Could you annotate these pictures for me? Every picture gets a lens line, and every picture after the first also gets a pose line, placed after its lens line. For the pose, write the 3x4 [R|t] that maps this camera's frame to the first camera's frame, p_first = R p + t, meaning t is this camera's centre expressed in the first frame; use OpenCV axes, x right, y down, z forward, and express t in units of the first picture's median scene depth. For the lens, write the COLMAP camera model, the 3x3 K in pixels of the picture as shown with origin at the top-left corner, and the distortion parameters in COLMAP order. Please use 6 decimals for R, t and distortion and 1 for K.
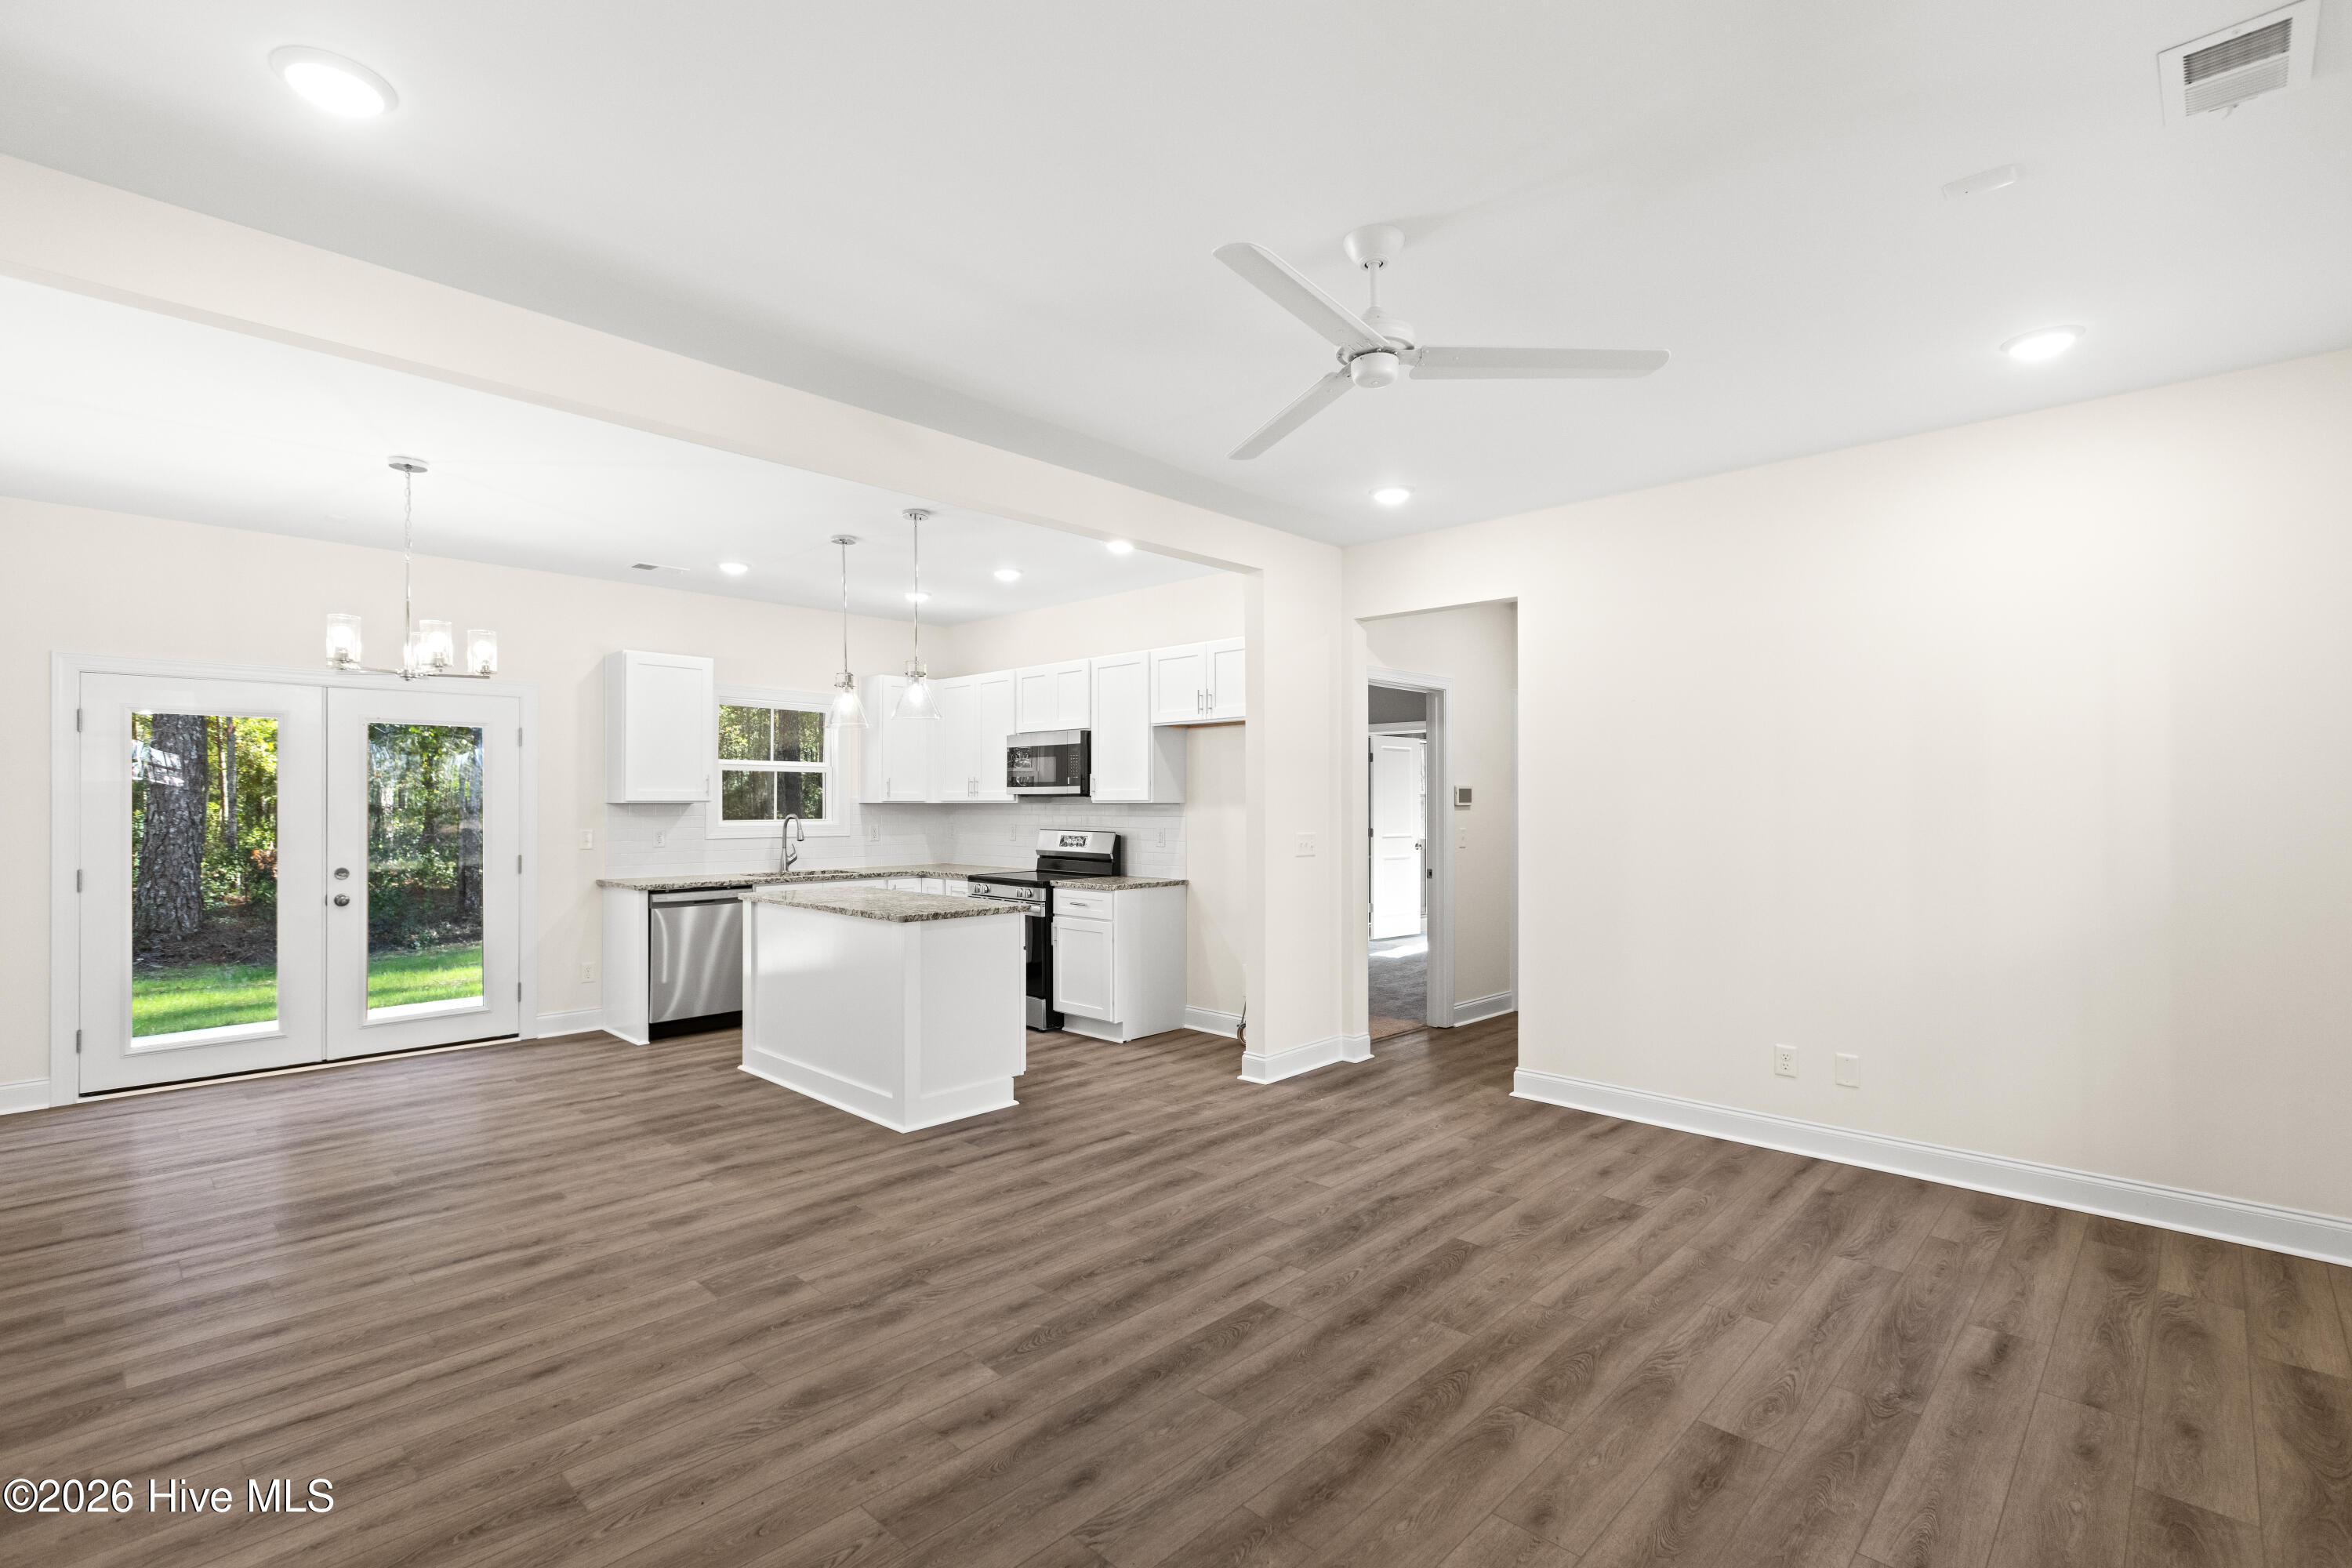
lens RADIAL K [[1056.3, 0, 1168.0], [0, 1056.3, 787.5], [0, 0, 1]] dist [-0.001471, -0.000227]
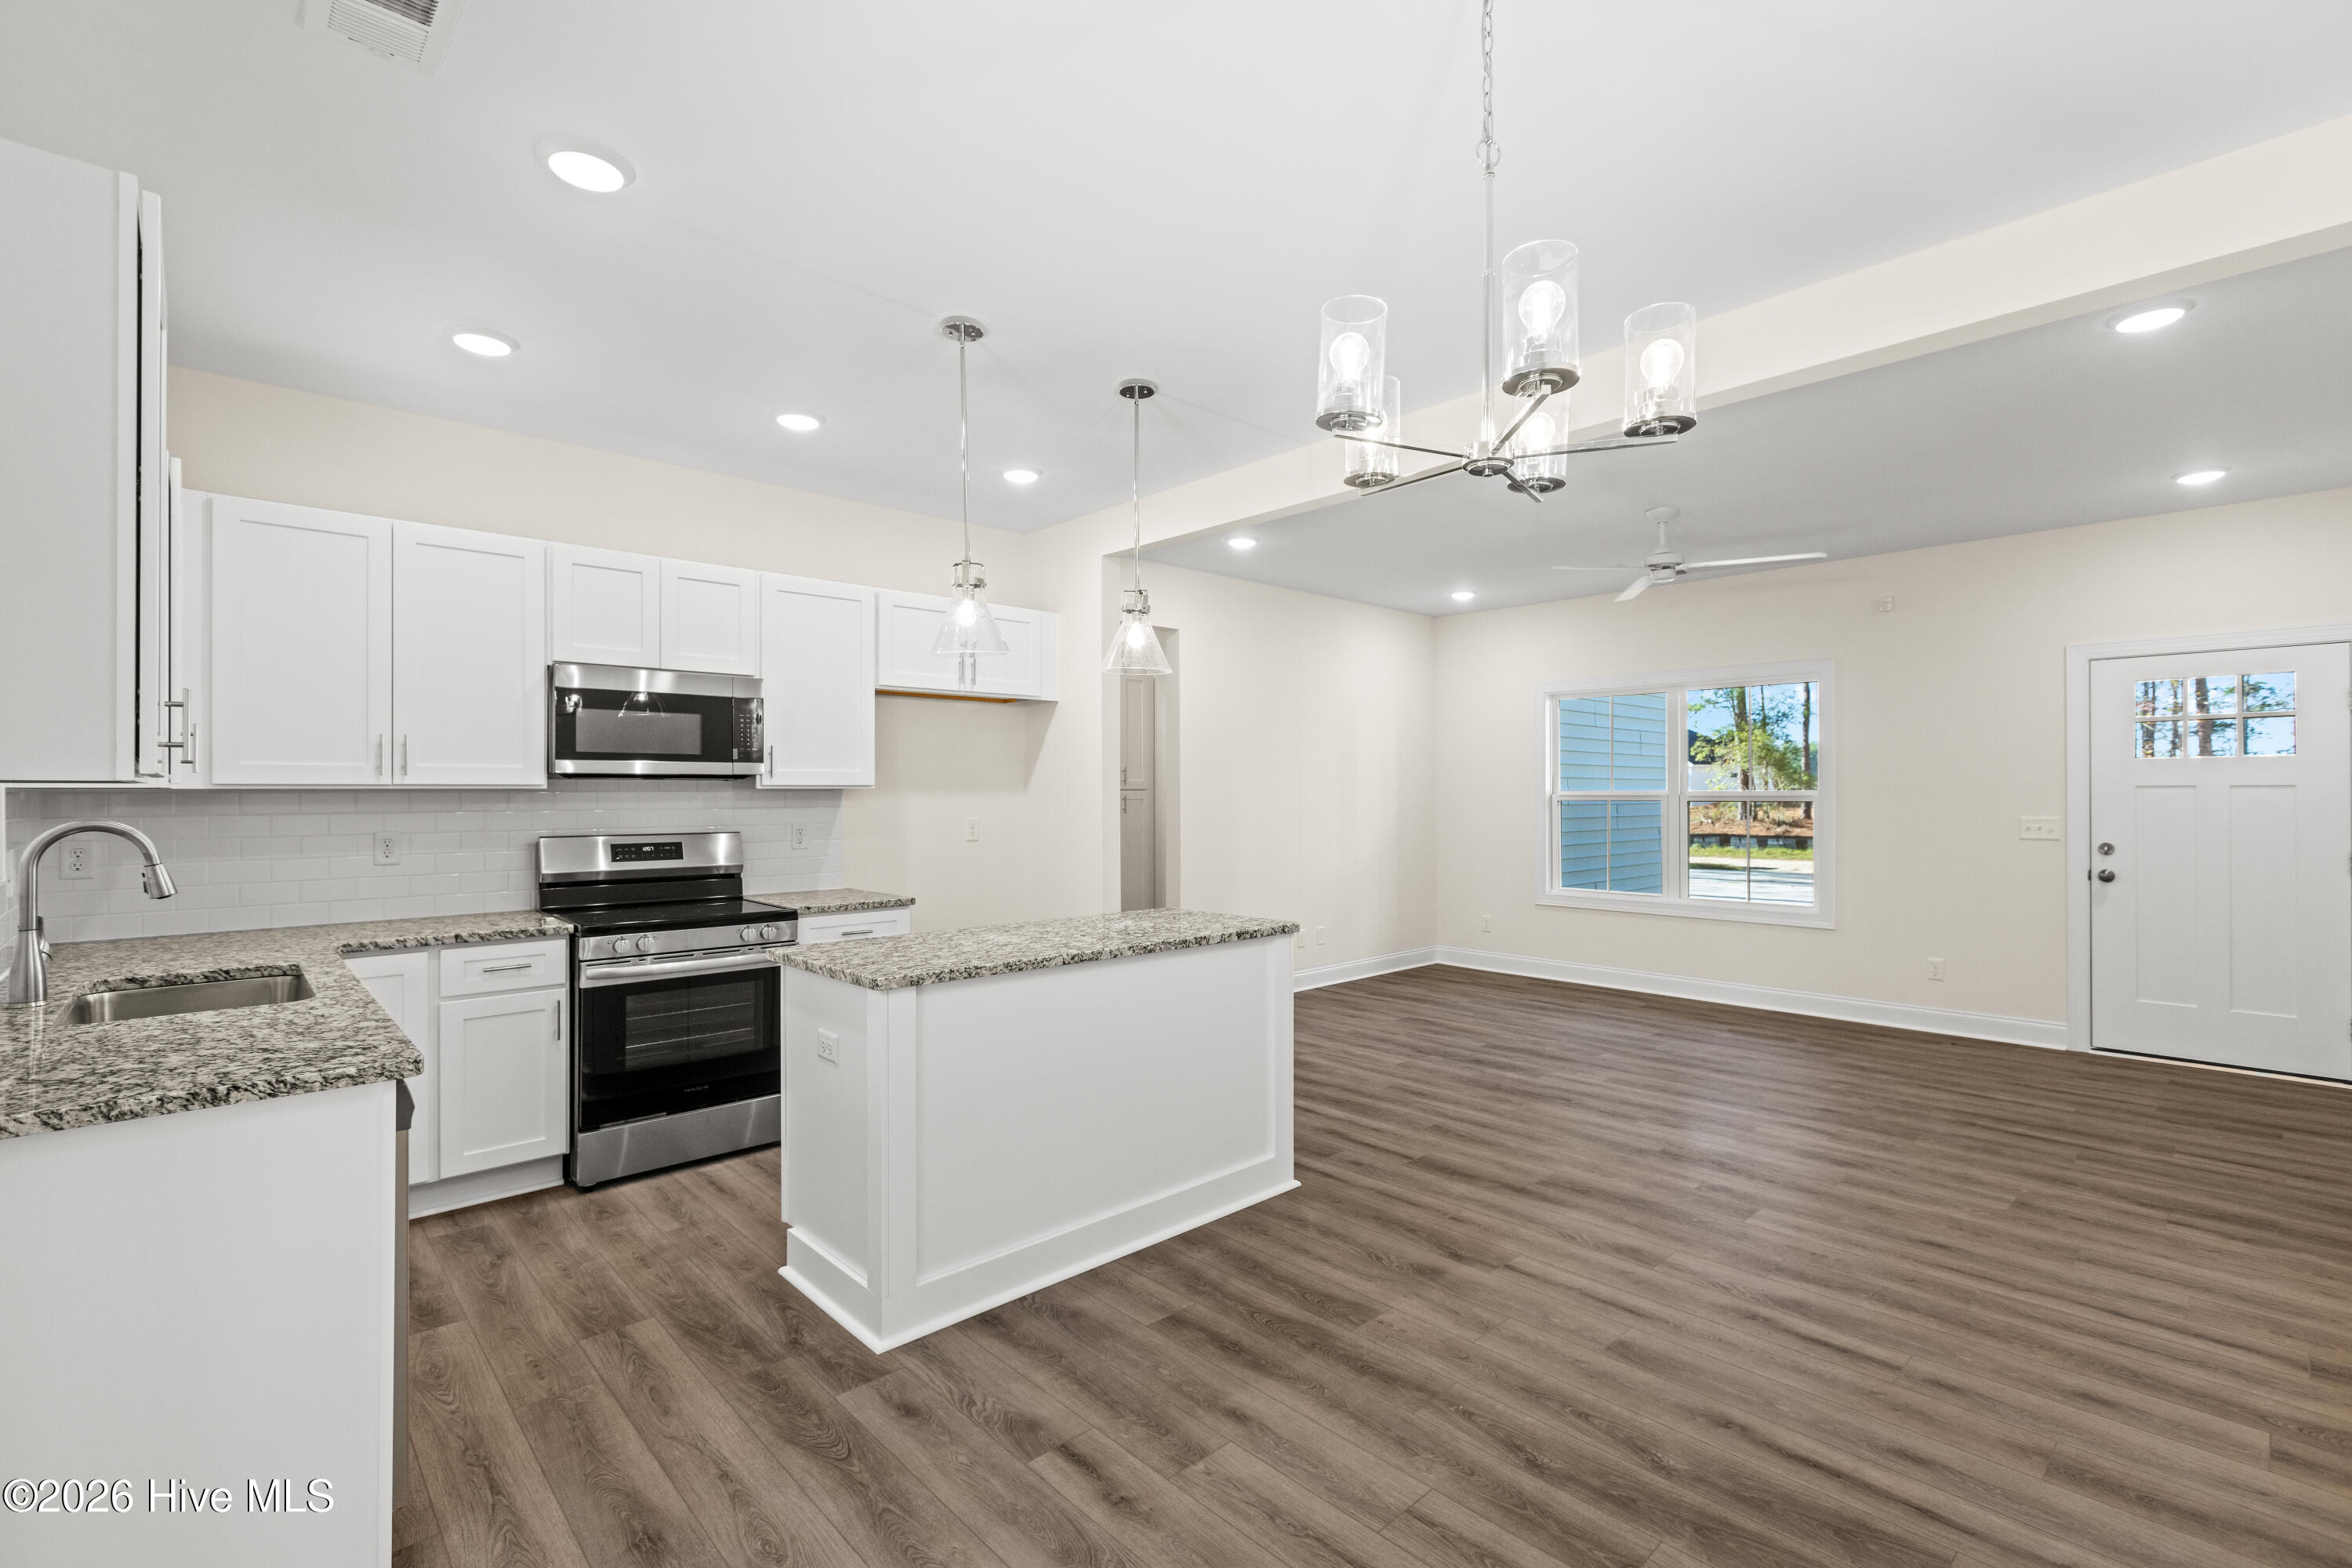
lens RADIAL K [[1056.3, 0, 1176.9], [0, 1056.3, 790.5], [0, 0, 1]] dist [-0.001471, -0.000227]
pose [[0.053987, -0.001192, 0.998541, -1.254937], [-0.012866, 0.999915, 0.001890, 0.020308], [-0.998459, -0.012949, 0.053967, 1.224049]]
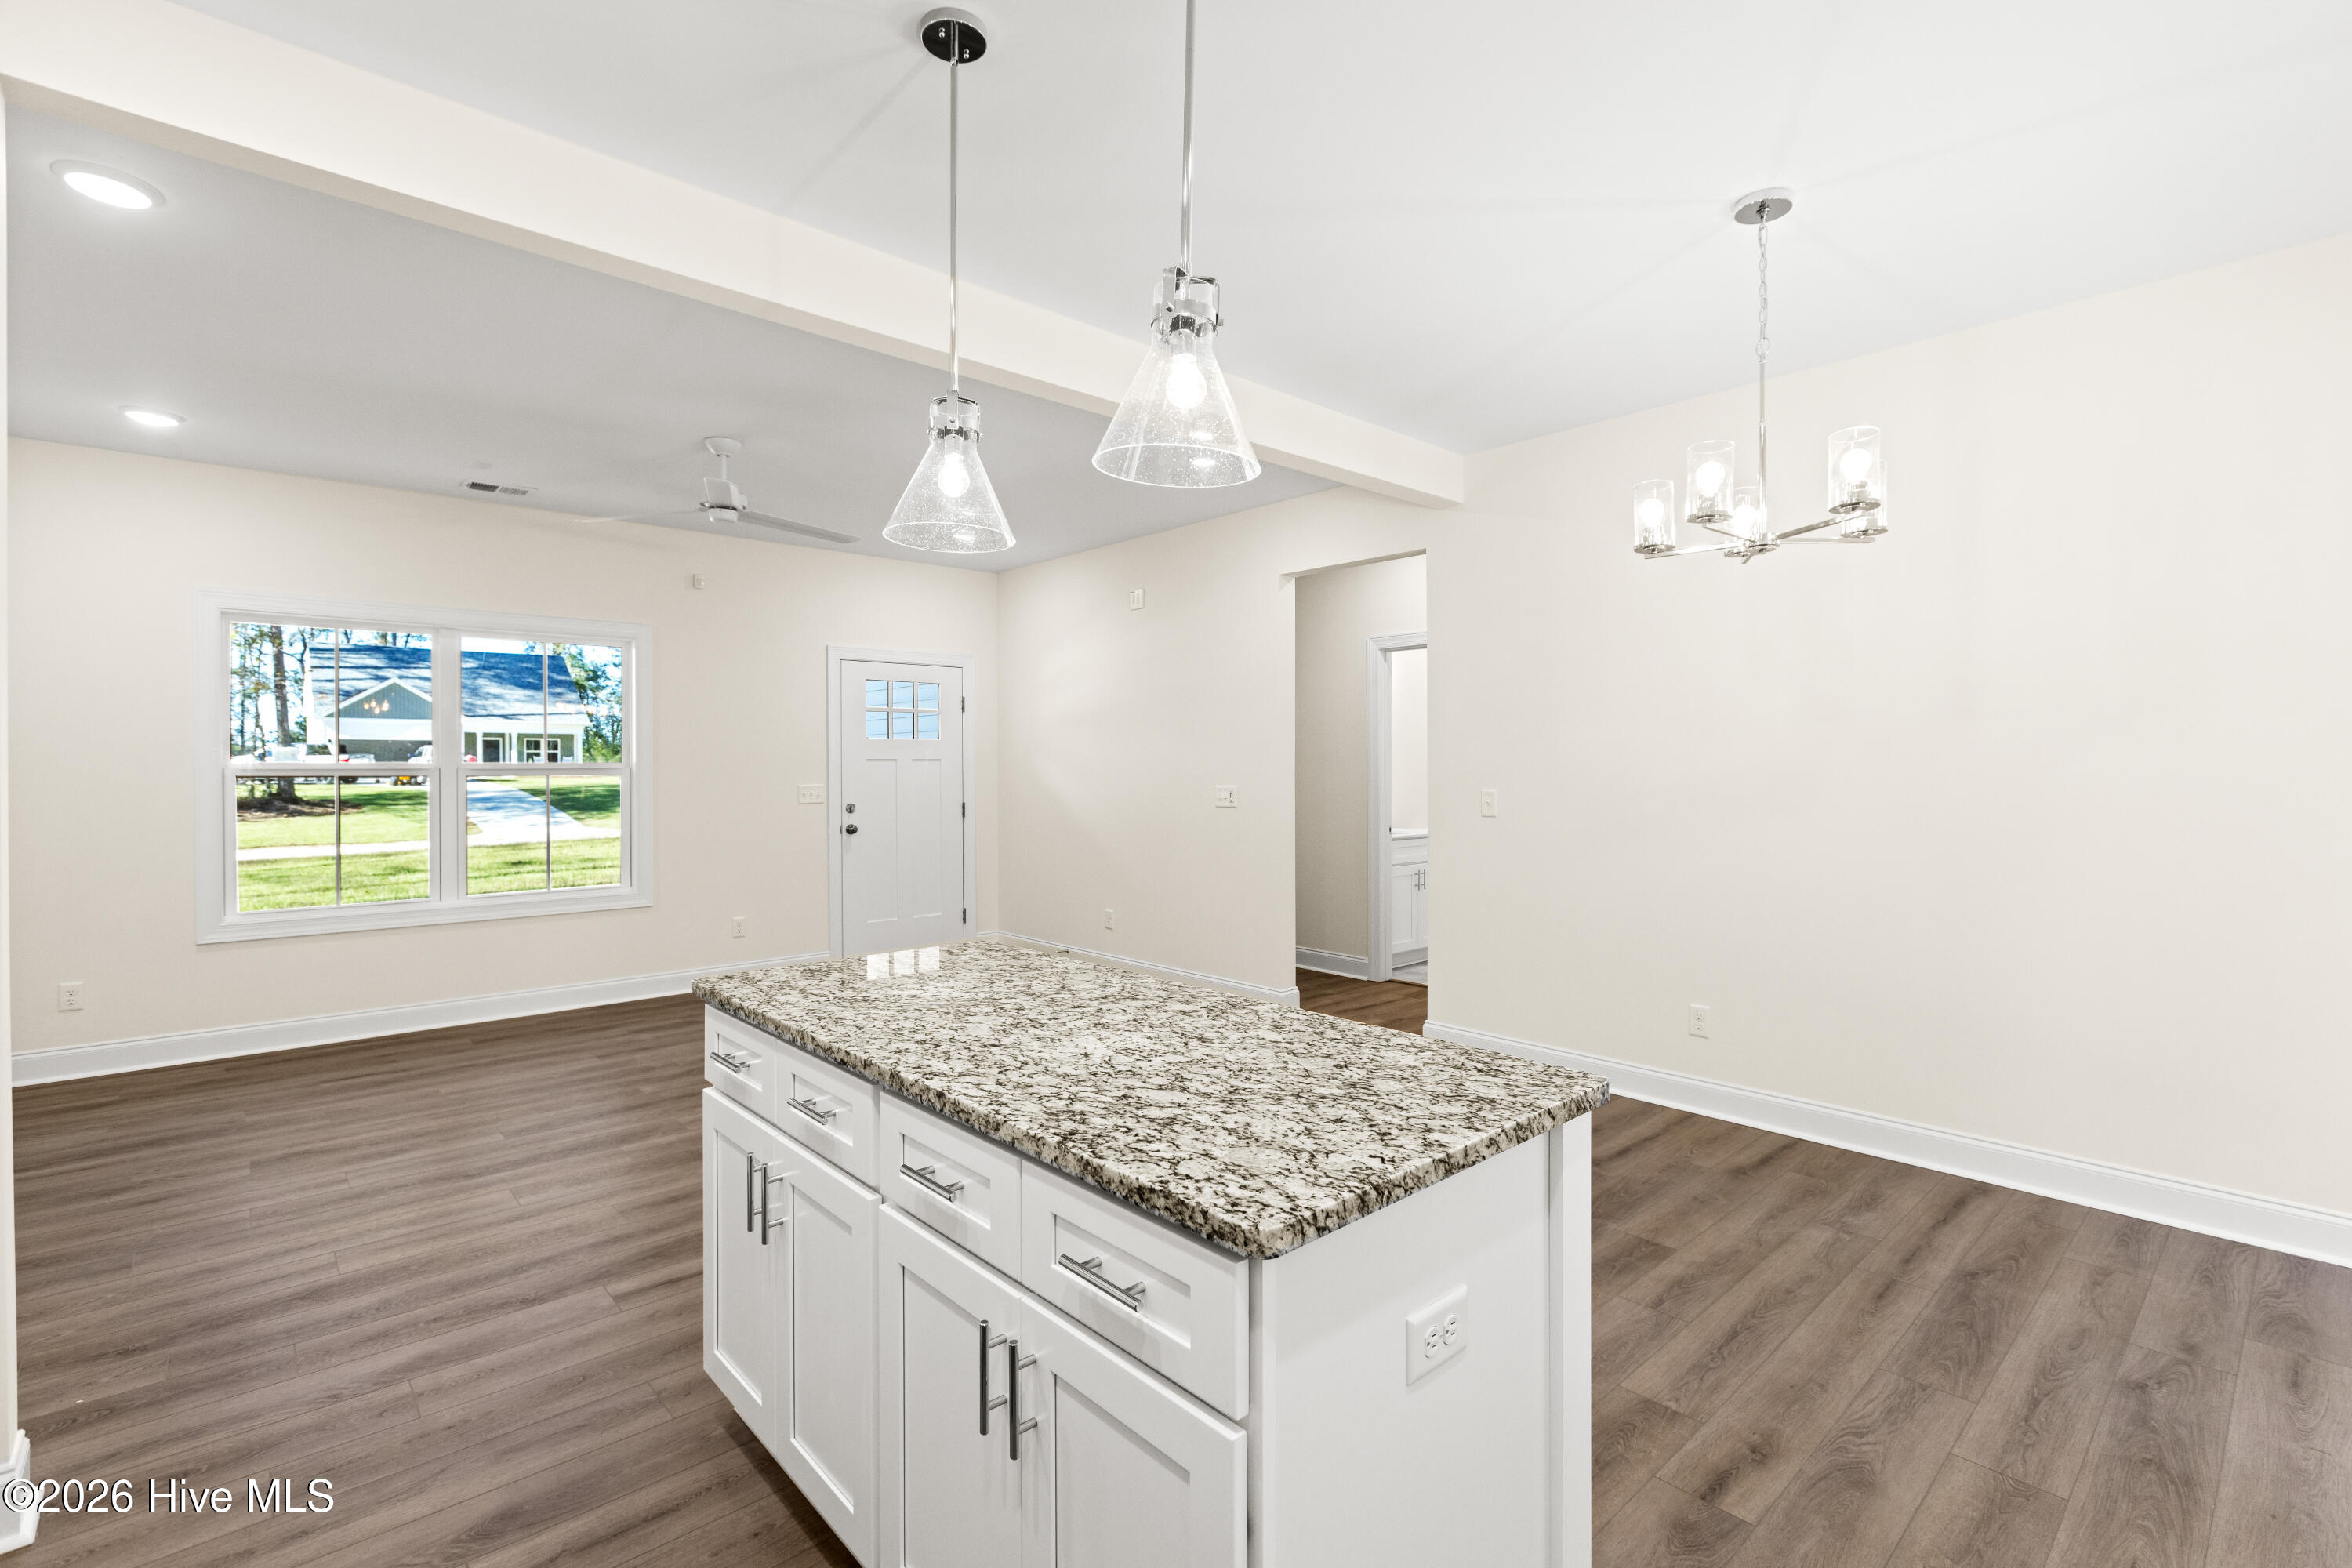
lens RADIAL K [[1056.3, 0, 1185.1], [0, 1056.3, 776.3], [0, 0, 1]] dist [-0.001471, -0.000227]
pose [[-0.998314, -0.001361, 0.058029, -0.457484], [-0.001623, 0.999989, -0.004473, 0.037174], [-0.058022, -0.004560, -0.998305, 1.838323]]
